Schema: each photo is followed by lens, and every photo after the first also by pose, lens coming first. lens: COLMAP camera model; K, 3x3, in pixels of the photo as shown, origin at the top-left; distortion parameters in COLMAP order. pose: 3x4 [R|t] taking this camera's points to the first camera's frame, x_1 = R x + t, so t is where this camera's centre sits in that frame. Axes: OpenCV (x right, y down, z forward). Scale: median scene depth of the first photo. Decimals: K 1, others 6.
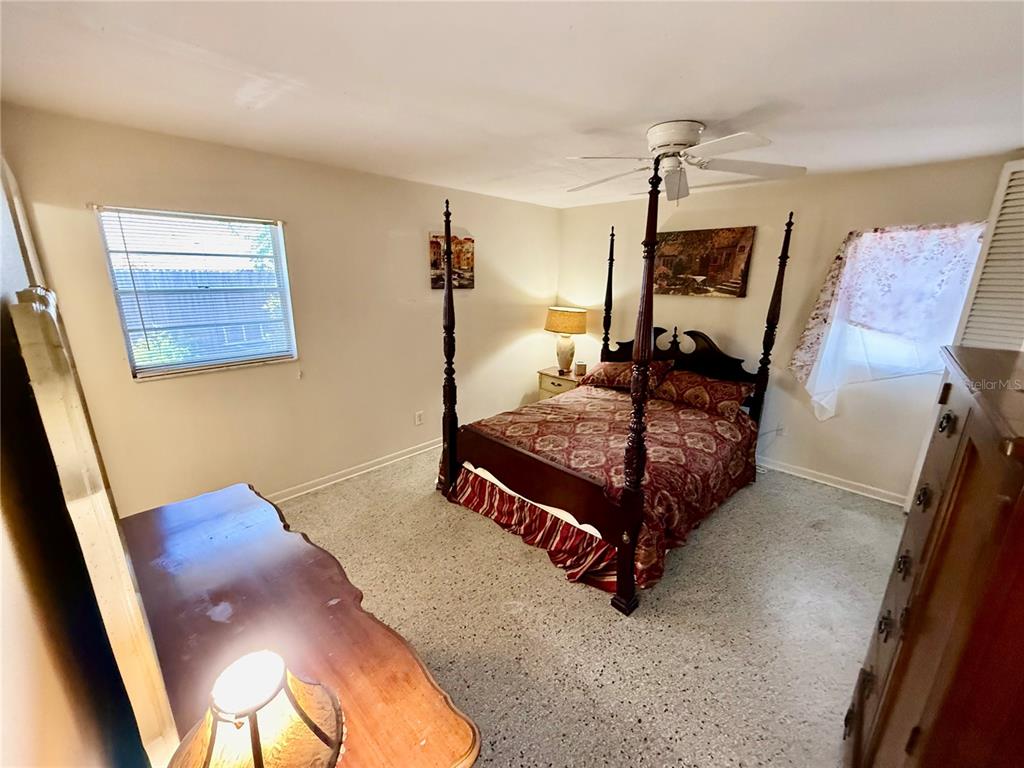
lens RADIAL K [[408.4, 0, 508.7], [0, 408.4, 382.5], [0, 0, 1]] dist [-0.000182, -0.000440]
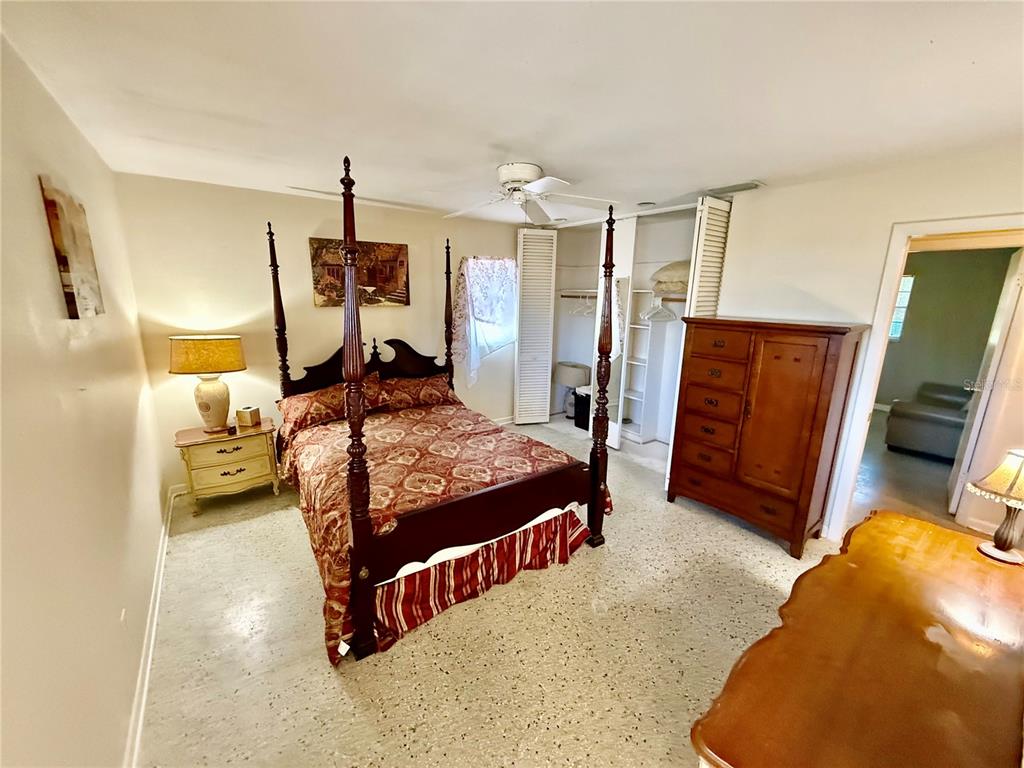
lens RADIAL K [[408.4, 0, 508.7], [0, 408.4, 382.5], [0, 0, 1]] dist [-0.000182, -0.000440]
pose [[0.168454, -0.225206, 0.959638, -0.576703], [0.241799, 0.953246, 0.181261, -0.152701], [-0.955592, 0.201505, 0.215033, 0.567352]]
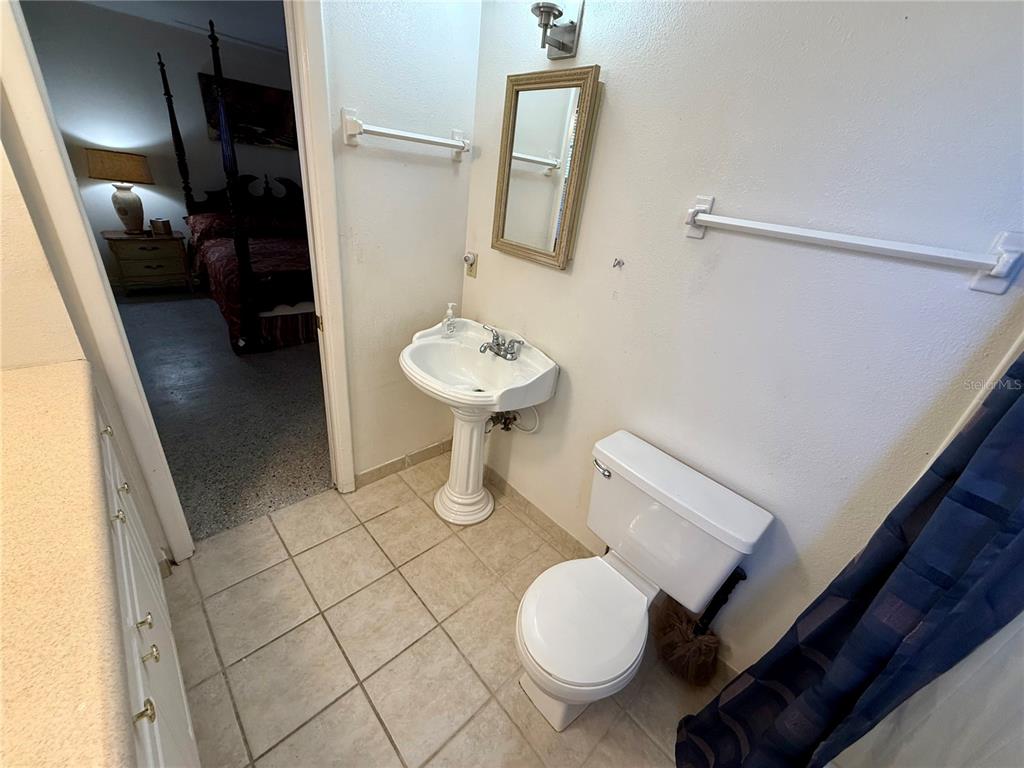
lens RADIAL K [[408.4, 0, 508.7], [0, 408.4, 382.5], [0, 0, 1]] dist [-0.000182, -0.000440]
pose [[0.055034, -0.452478, 0.890076, -1.036796], [0.146946, 0.885391, 0.441010, -0.019389], [-0.987612, 0.106523, 0.115216, 0.241119]]
